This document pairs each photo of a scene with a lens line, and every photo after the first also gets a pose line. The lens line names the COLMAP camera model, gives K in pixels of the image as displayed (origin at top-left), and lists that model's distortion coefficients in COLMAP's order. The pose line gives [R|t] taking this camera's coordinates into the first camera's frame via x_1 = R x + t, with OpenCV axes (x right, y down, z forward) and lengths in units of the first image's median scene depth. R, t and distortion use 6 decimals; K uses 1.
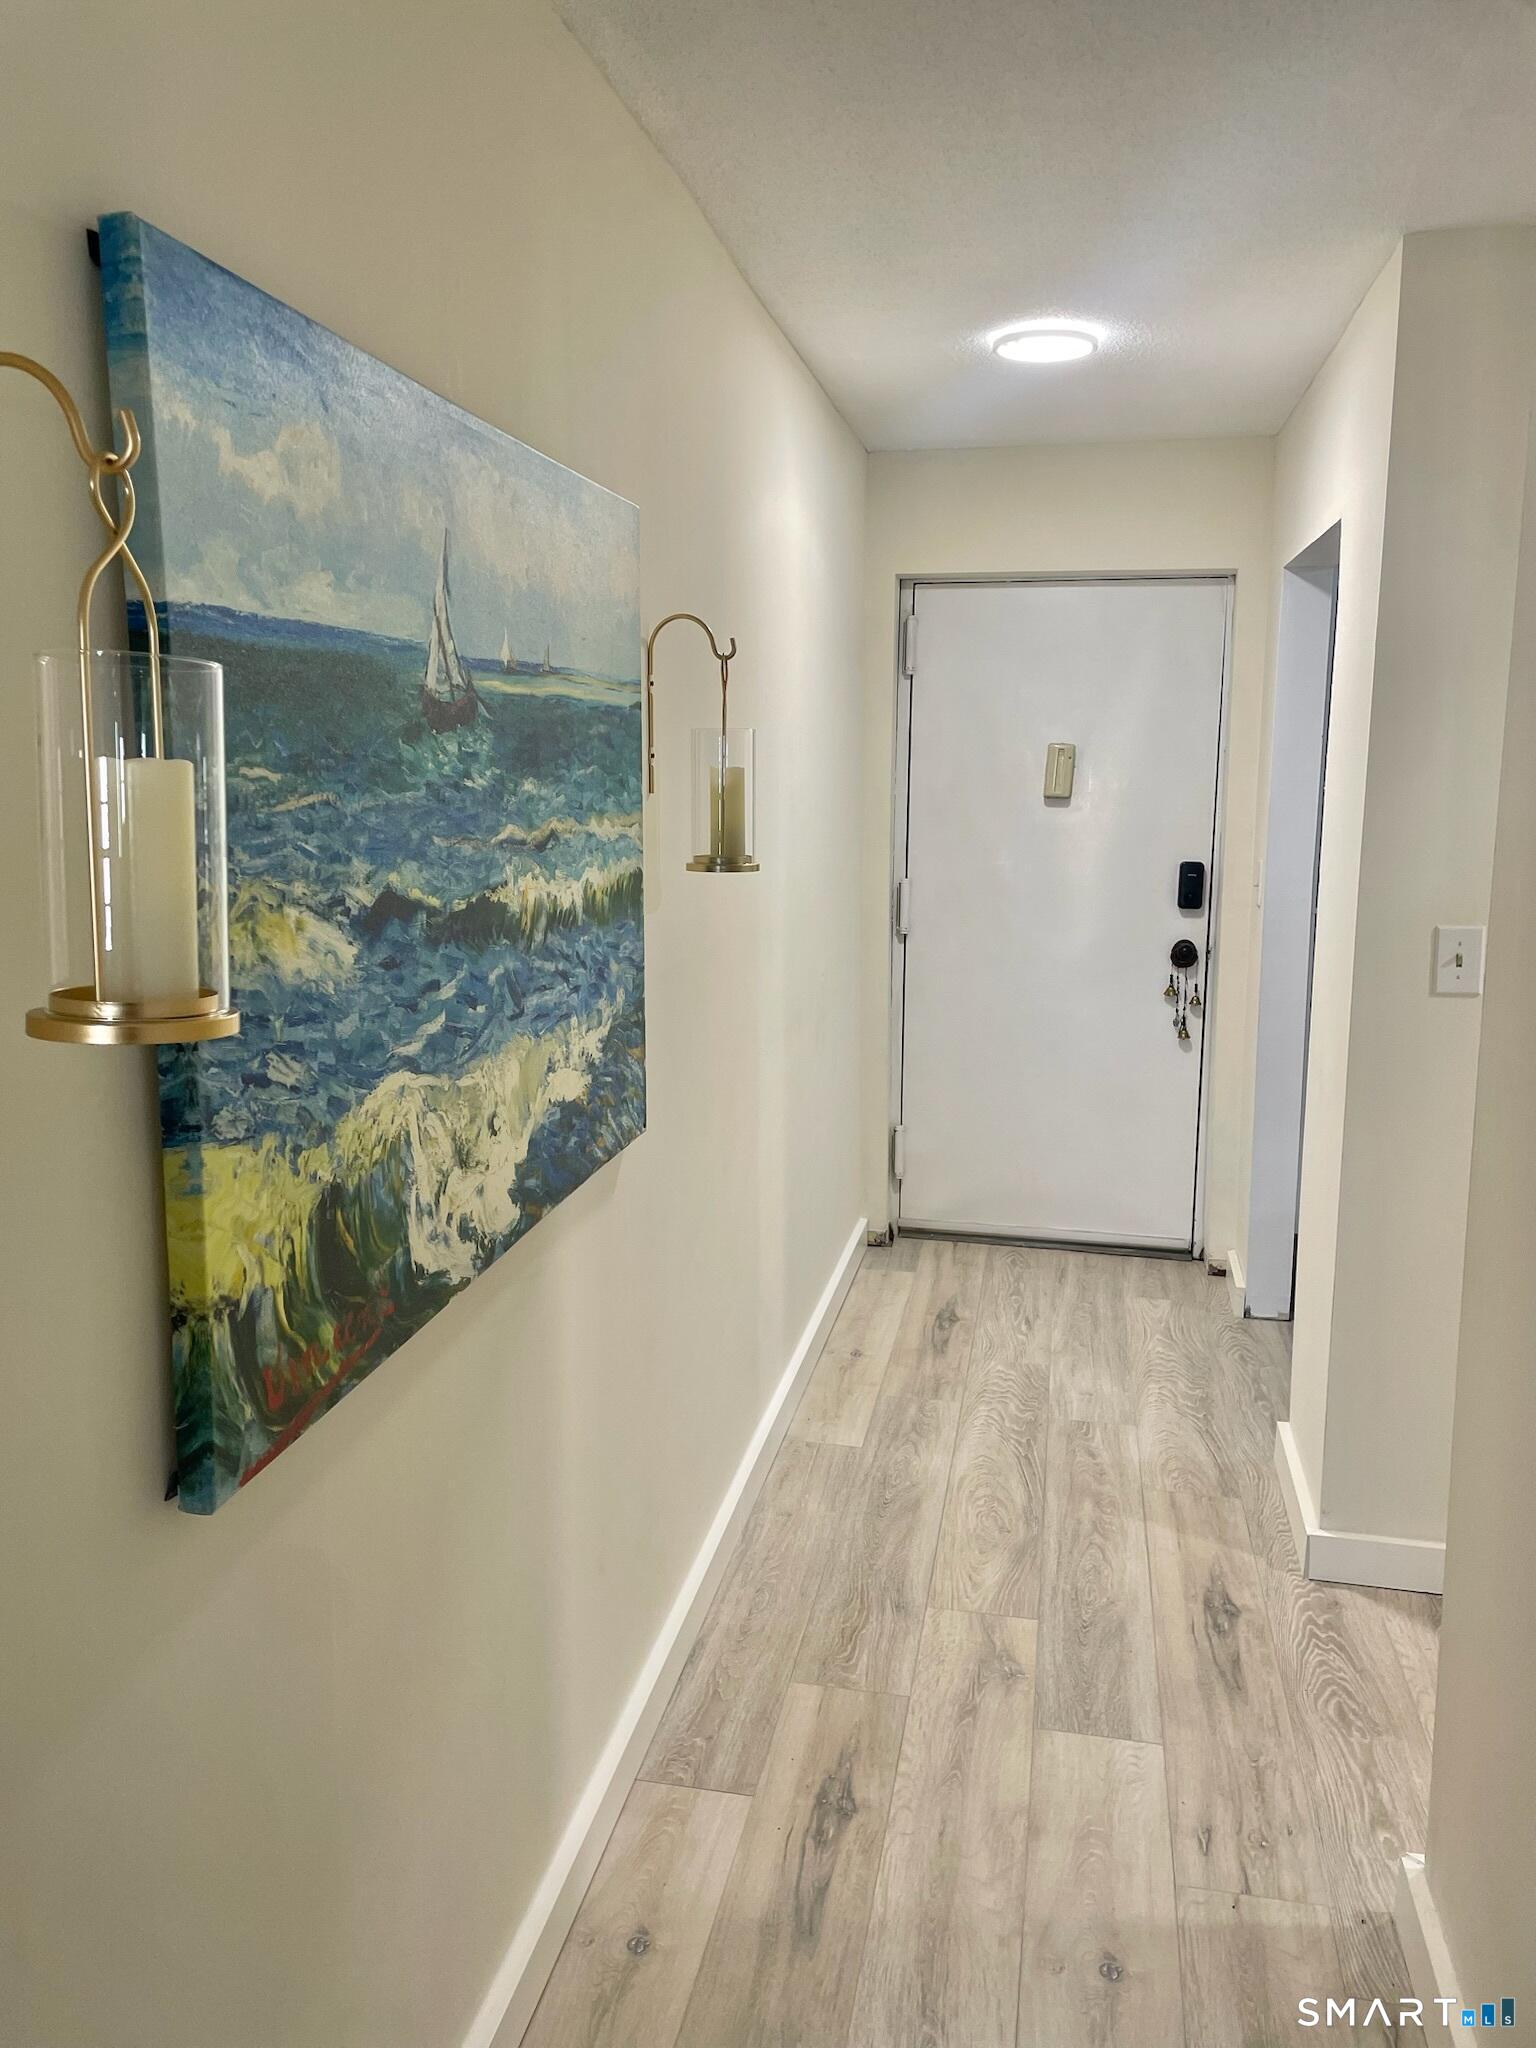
lens RADIAL K [[1481.6, 0, 768.4], [0, 1481.6, 1008.9], [0, 0, 1]] dist [0.009307, 0.001758]
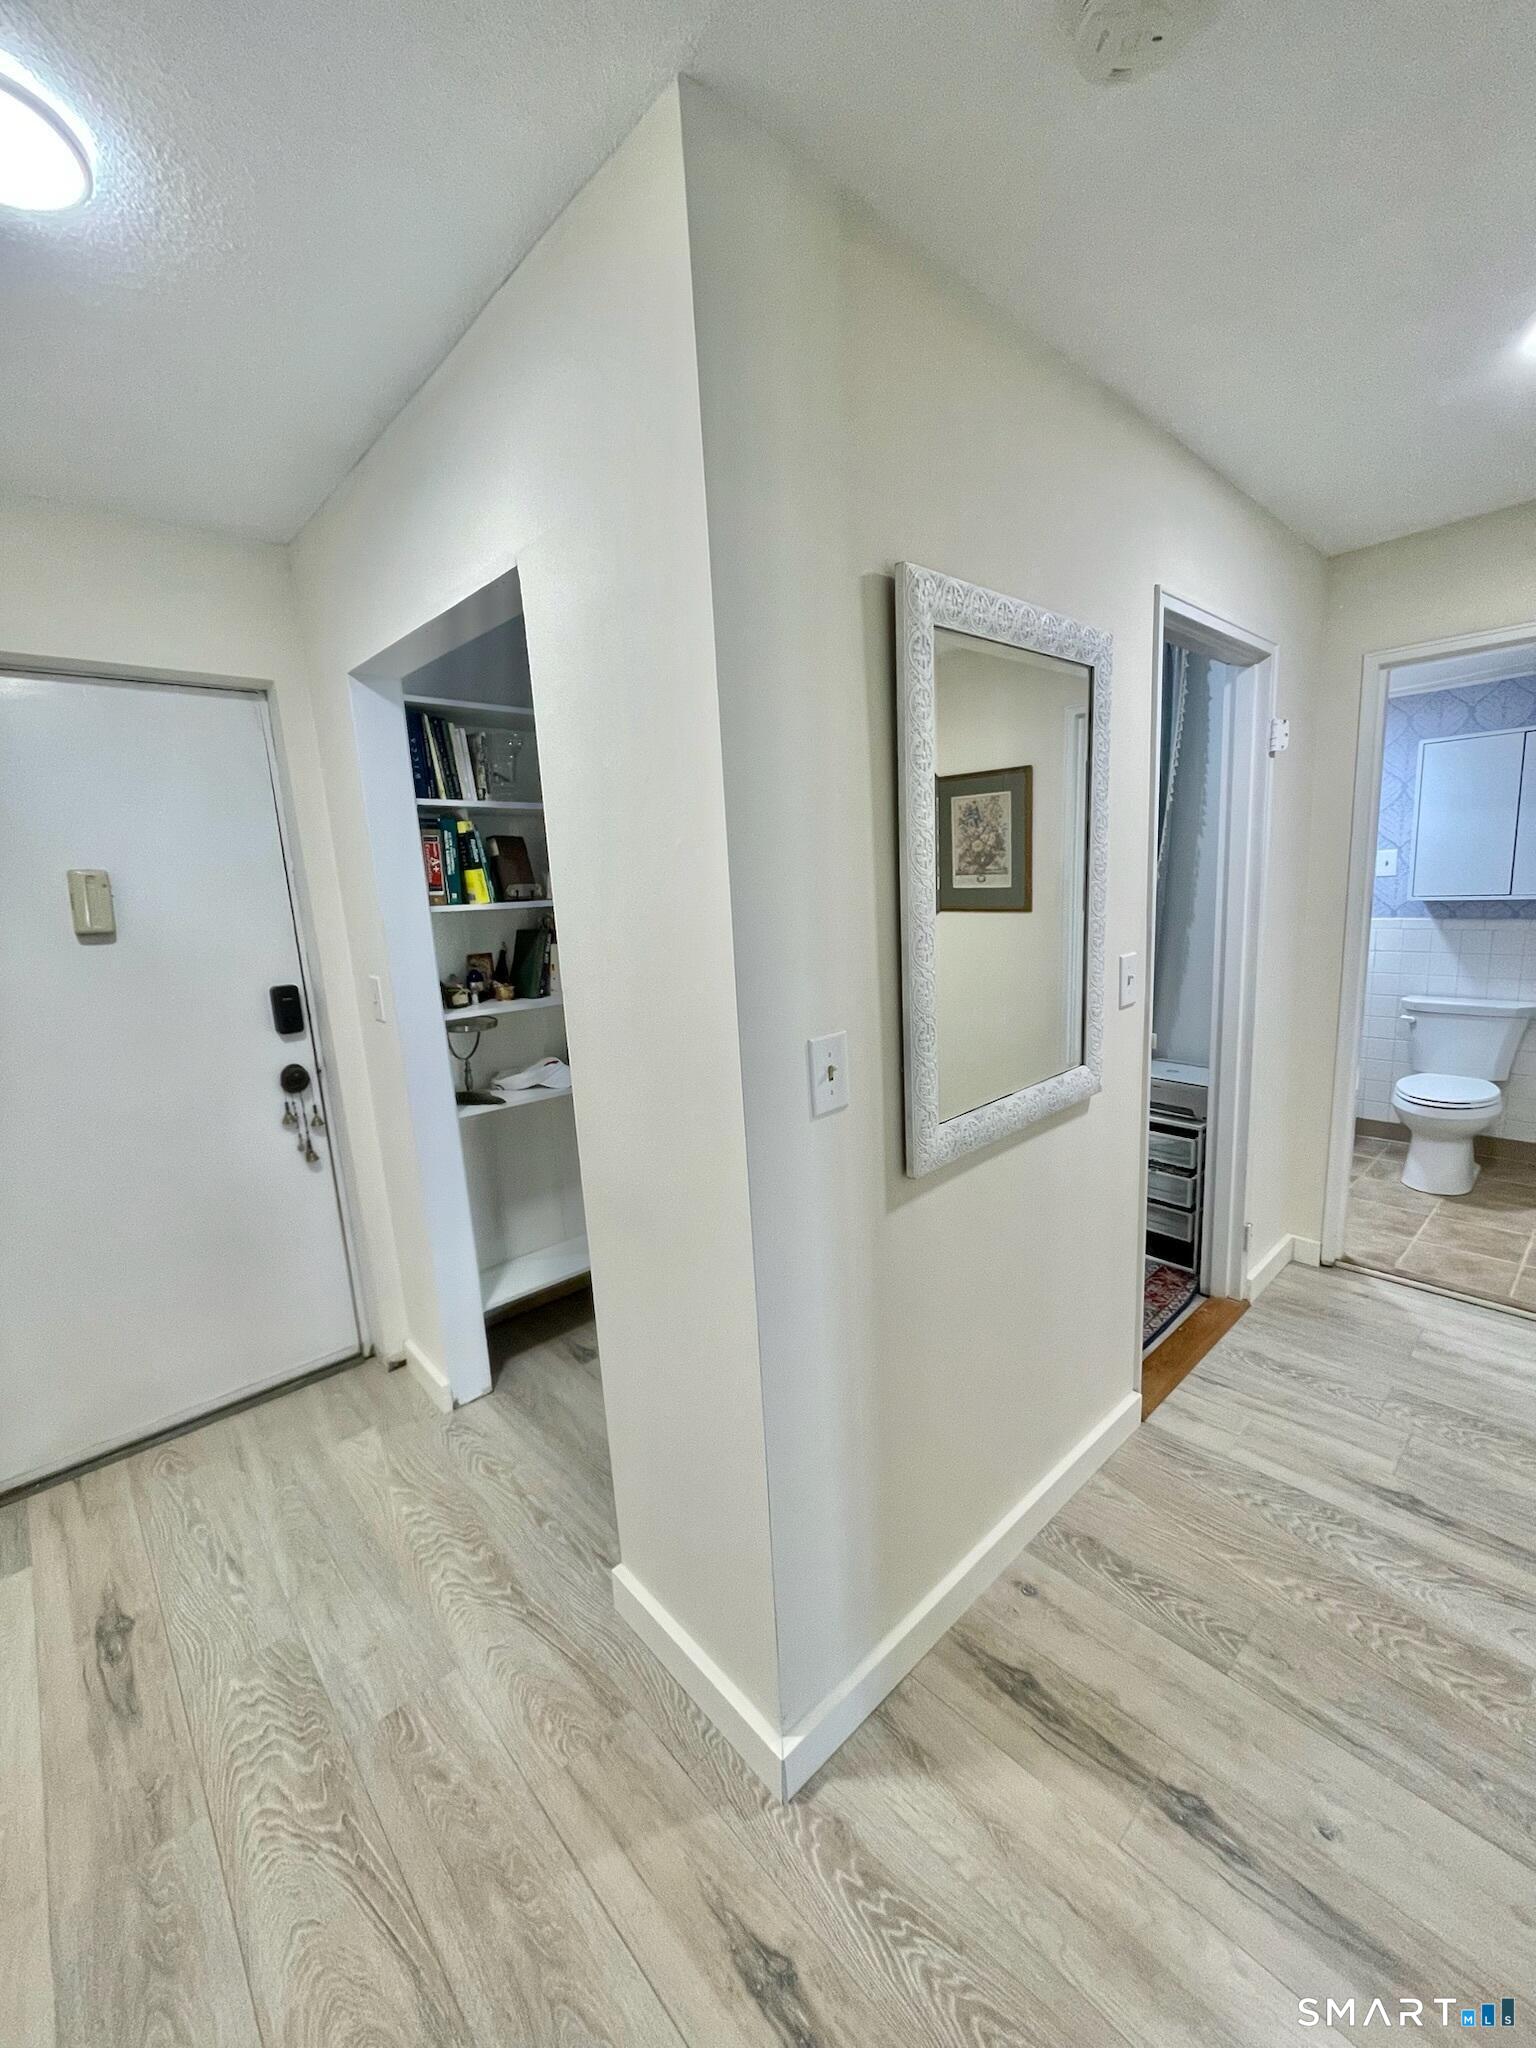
lens RADIAL K [[822.7, 0, 752.9], [0, 822.7, 1022.7], [0, 0, 1]] dist [-0.003253, -0.000284]
pose [[0.589517, -0.183511, 0.786634, 0.045967], [0.186755, 0.978430, 0.088297, -0.078516], [-0.785870, 0.094855, 0.611073, 0.516276]]
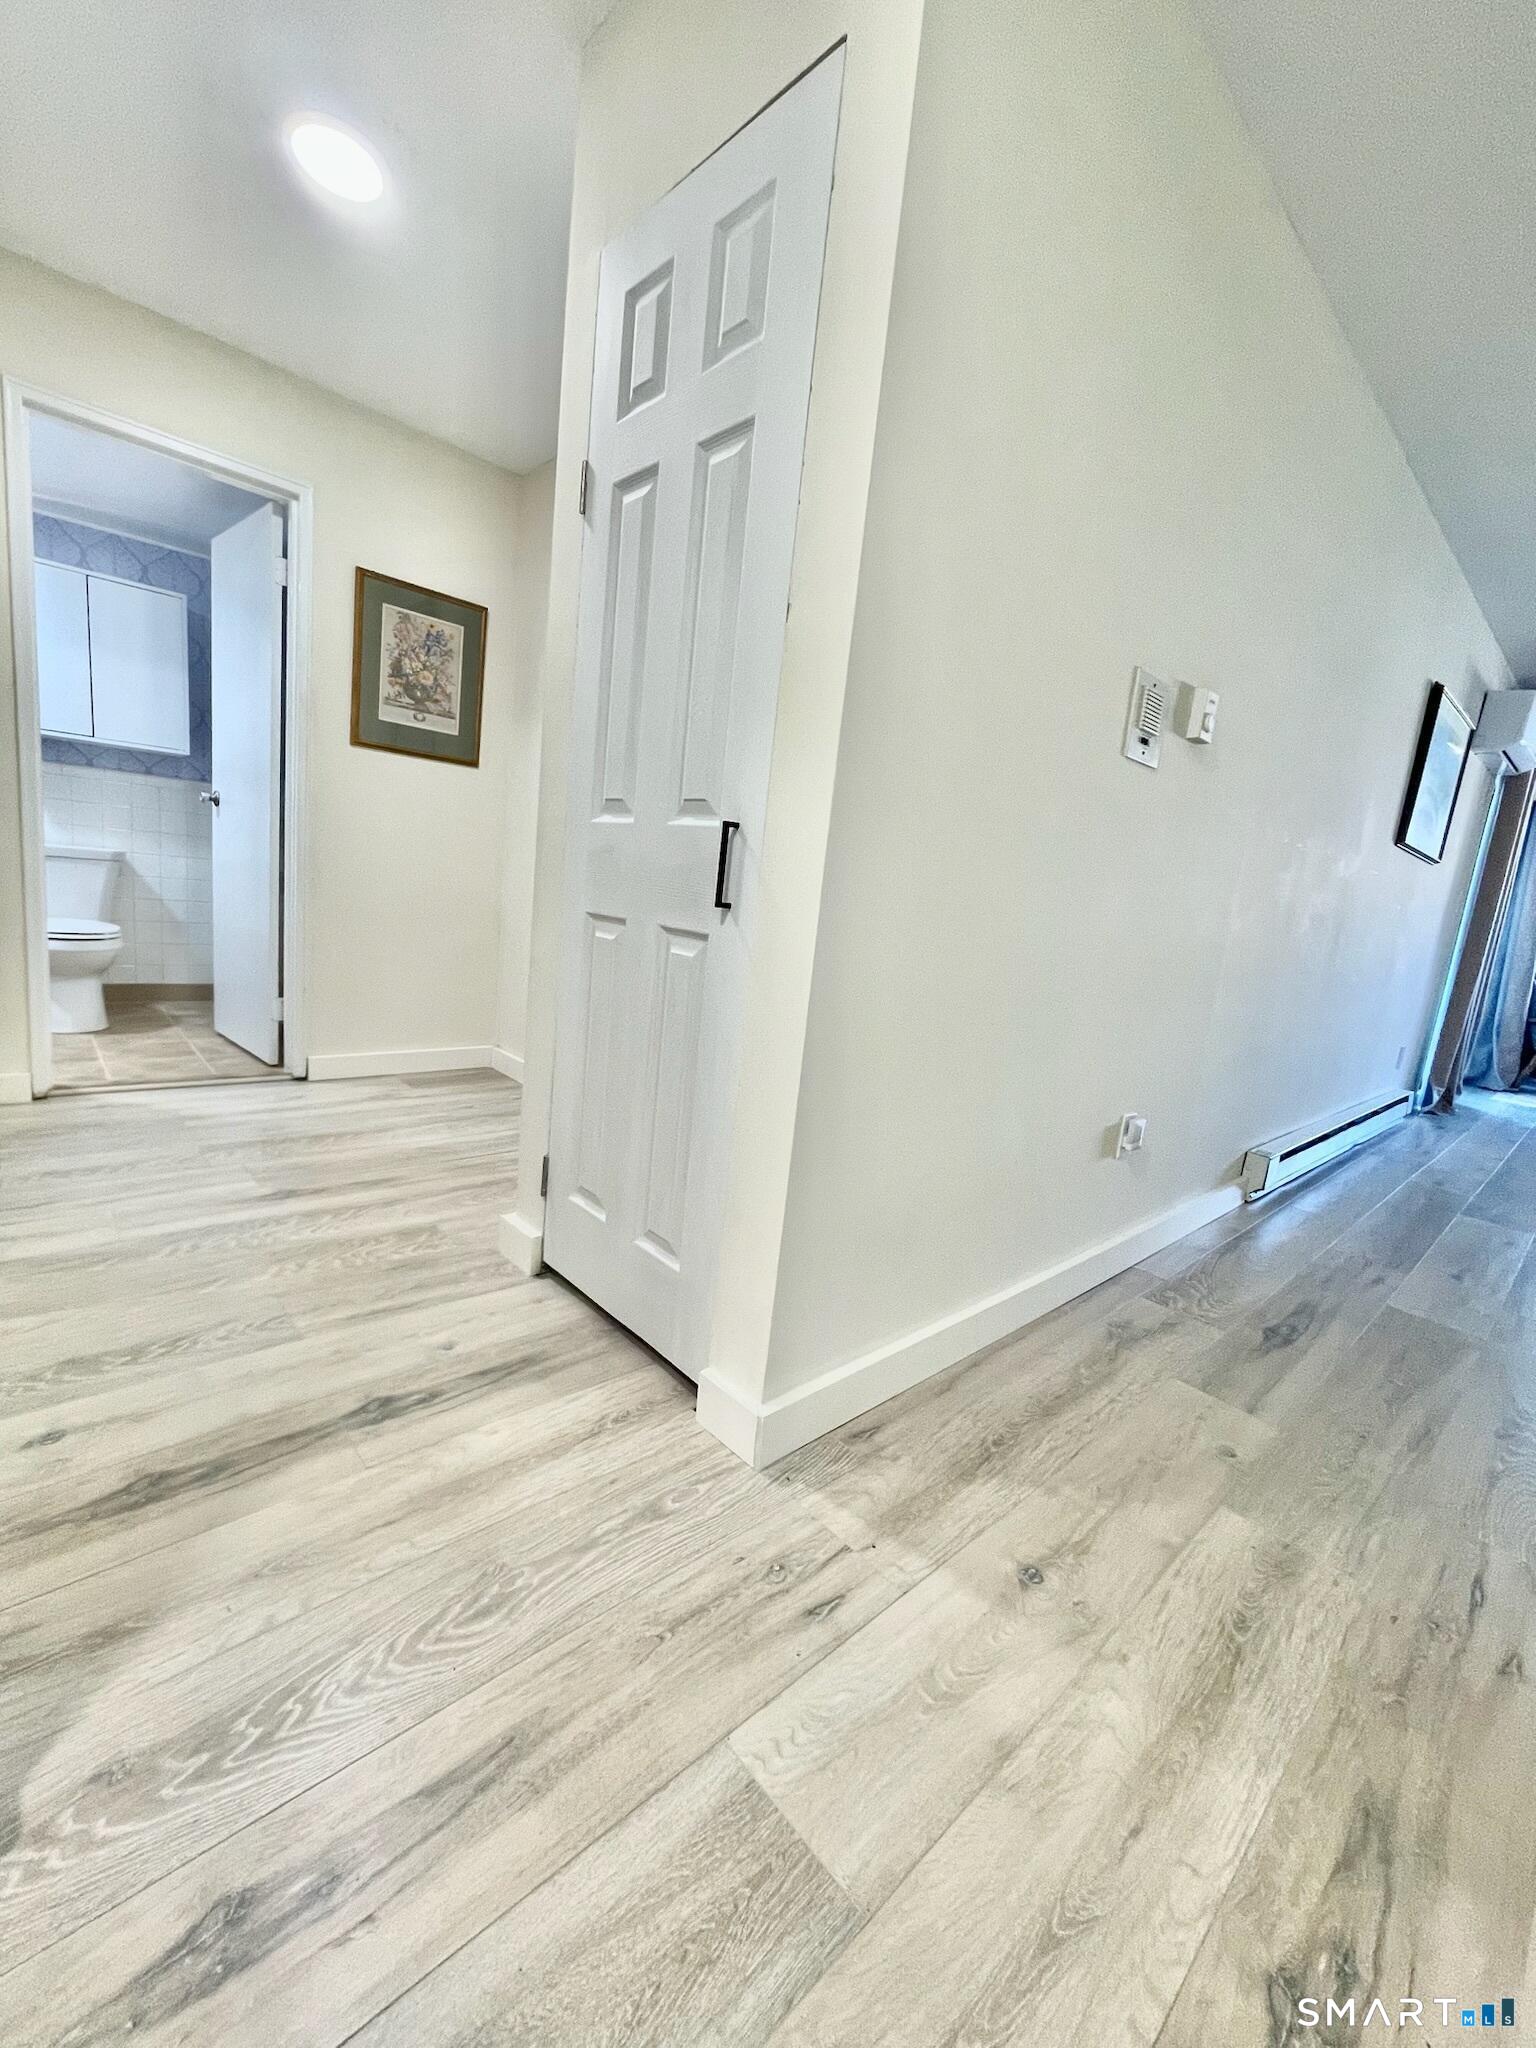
lens RADIAL K [[822.7, 0, 777.7], [0, 822.7, 1021.9], [0, 0, 1]] dist [-0.003253, -0.000284]
pose [[-0.809600, -0.183971, 0.557407, 0.062114], [-0.017662, 0.956820, 0.290144, 0.048685], [-0.586716, 0.225056, -0.777891, 0.751466]]
